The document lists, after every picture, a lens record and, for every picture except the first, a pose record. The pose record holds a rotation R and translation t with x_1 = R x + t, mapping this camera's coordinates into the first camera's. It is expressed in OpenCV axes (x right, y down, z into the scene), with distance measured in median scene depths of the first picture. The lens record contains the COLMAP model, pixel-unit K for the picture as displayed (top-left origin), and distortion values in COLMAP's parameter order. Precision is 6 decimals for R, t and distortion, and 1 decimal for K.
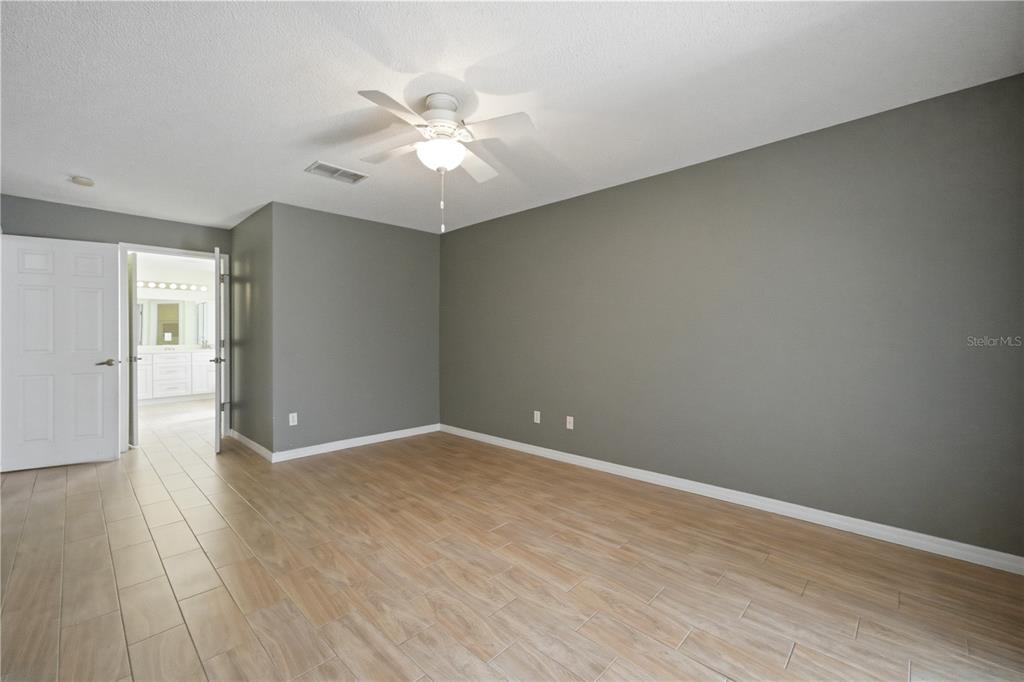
lens RADIAL K [[423.6, 0, 505.4], [0, 423.6, 338.1], [0, 0, 1]] dist [-0.000846, 0.000037]
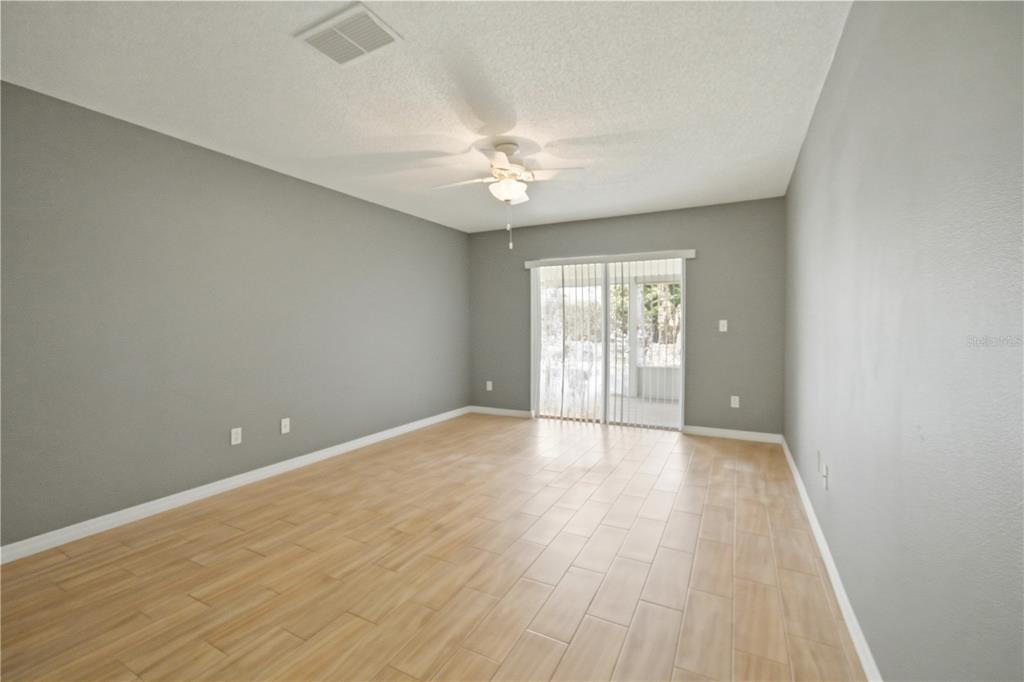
lens RADIAL K [[423.6, 0, 505.4], [0, 423.6, 338.1], [0, 0, 1]] dist [-0.000846, 0.000037]
pose [[-0.276139, -0.026419, 0.960755, -1.196343], [0.001099, 0.999613, 0.027804, -0.011782], [-0.961117, 0.008734, -0.276003, 1.159022]]
